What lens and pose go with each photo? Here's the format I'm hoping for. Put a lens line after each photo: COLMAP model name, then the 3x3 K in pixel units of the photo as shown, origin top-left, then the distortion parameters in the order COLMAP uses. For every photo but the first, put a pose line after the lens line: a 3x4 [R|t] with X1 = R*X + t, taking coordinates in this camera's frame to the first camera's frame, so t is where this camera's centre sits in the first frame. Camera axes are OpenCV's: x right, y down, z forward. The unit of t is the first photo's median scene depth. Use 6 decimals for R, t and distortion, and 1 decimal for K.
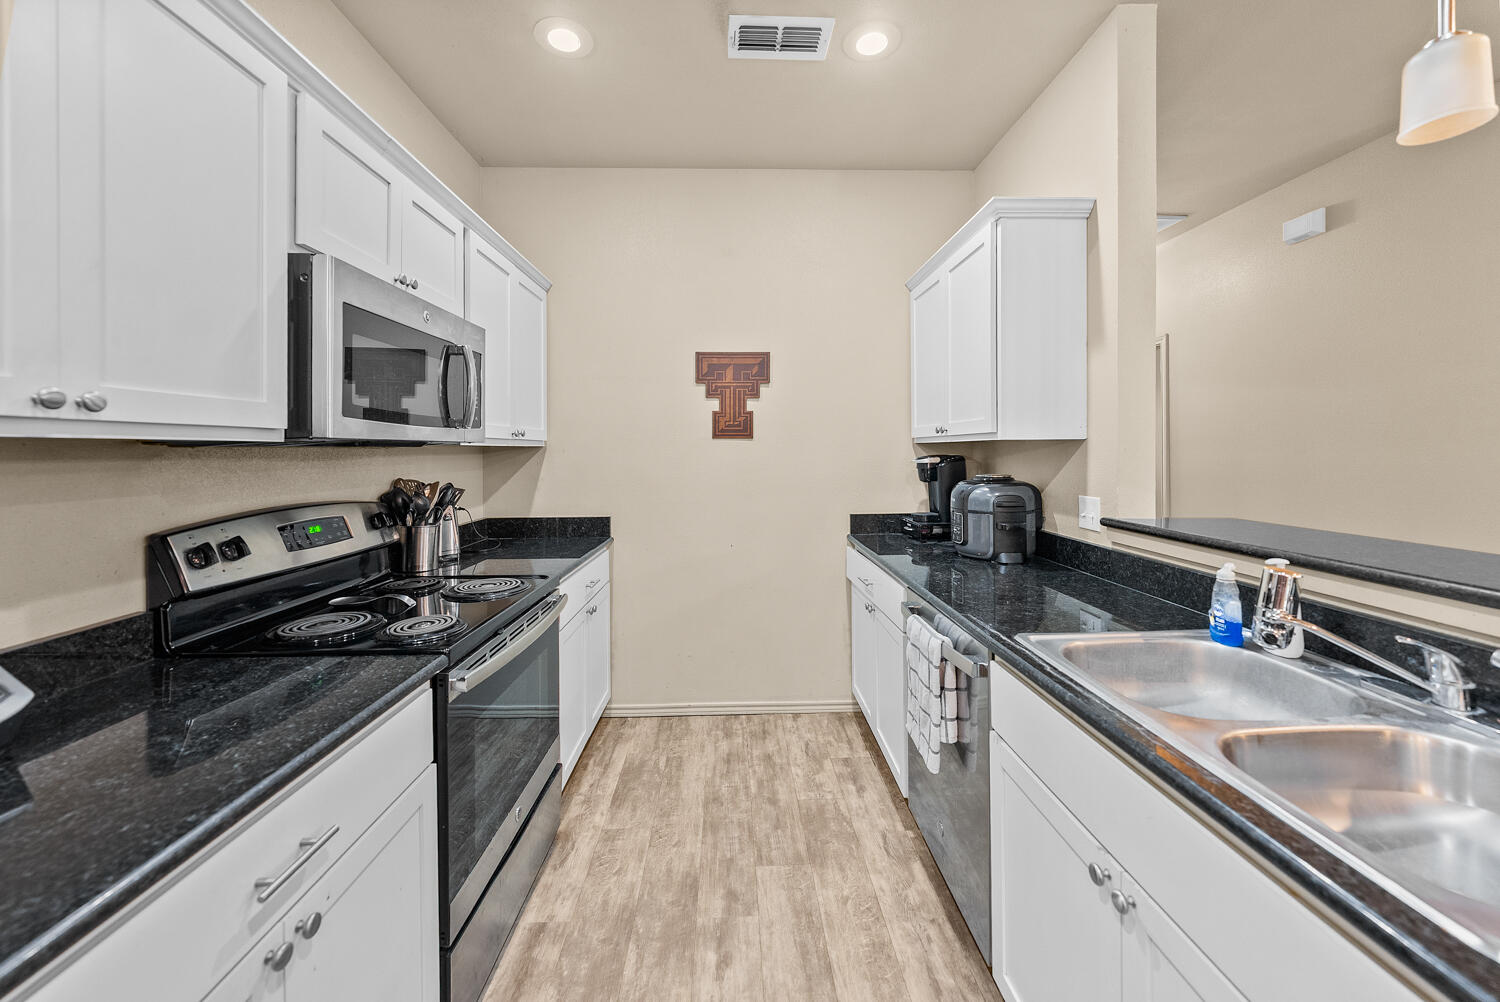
lens RADIAL K [[559.6, 0, 751.9], [0, 559.6, 423.0], [0, 0, 1]] dist [0.000613, -0.000034]
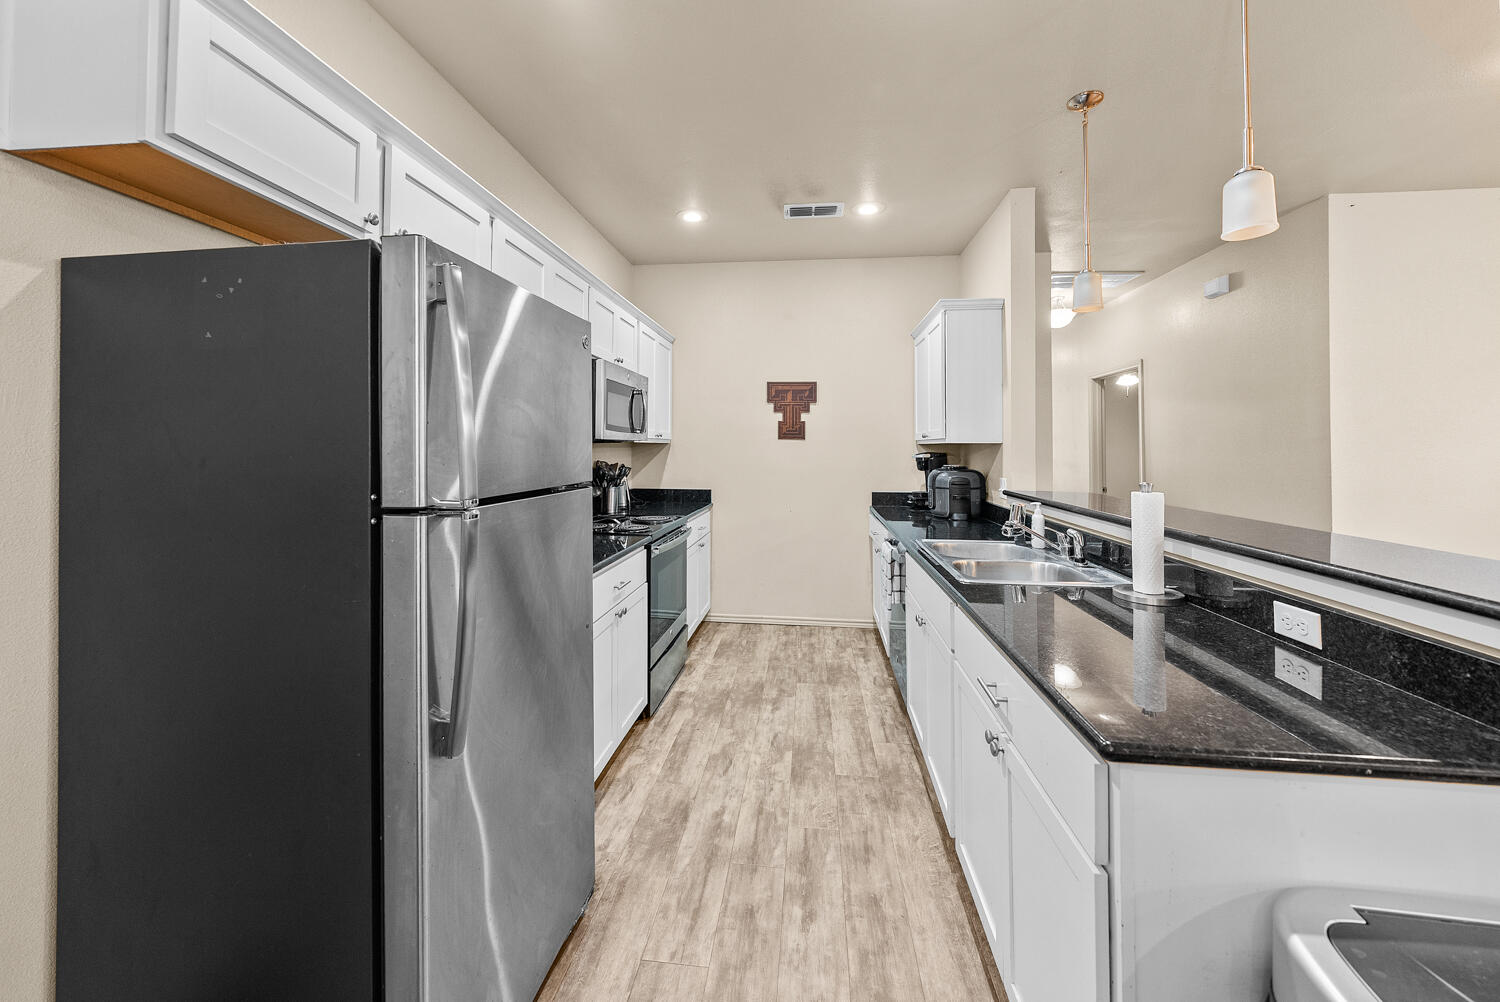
lens RADIAL K [[559.6, 0, 748.8], [0, 559.6, 442.4], [0, 0, 1]] dist [0.000613, -0.000034]
pose [[0.989035, 0.011794, -0.147210, 0.094586], [-0.005867, 0.999157, 0.040630, -0.031478], [0.147565, -0.039321, 0.988270, -0.641002]]
